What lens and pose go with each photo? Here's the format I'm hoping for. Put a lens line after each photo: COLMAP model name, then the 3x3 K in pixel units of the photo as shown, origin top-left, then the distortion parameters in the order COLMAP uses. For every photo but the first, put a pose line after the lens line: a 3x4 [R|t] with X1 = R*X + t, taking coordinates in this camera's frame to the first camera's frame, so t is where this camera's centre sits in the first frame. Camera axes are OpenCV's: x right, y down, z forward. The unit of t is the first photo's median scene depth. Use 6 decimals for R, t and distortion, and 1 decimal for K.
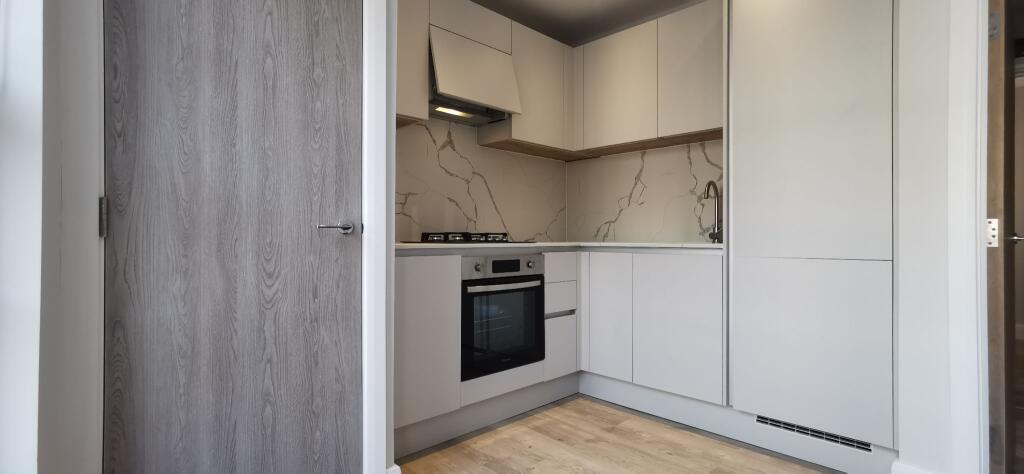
lens RADIAL K [[466.1, 0, 511.0], [0, 466.1, 238.3], [0, 0, 1]] dist [0.000562, 0.000157]
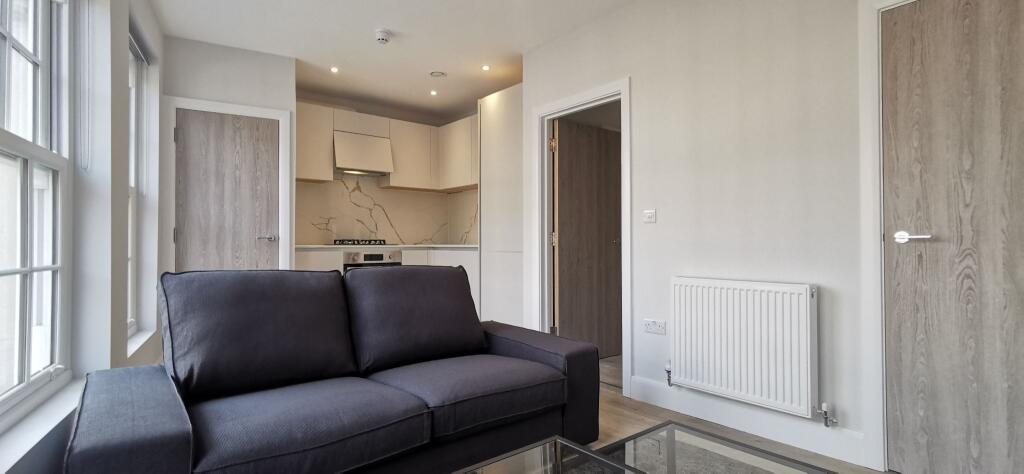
lens RADIAL K [[466.1, 0, 512.8], [0, 466.1, 237.9], [0, 0, 1]] dist [0.000562, 0.000157]
pose [[0.997876, -0.003760, -0.065036, 0.959363], [0.003029, 0.999931, -0.011336, 0.005686], [0.065074, 0.011115, 0.997819, -1.197992]]
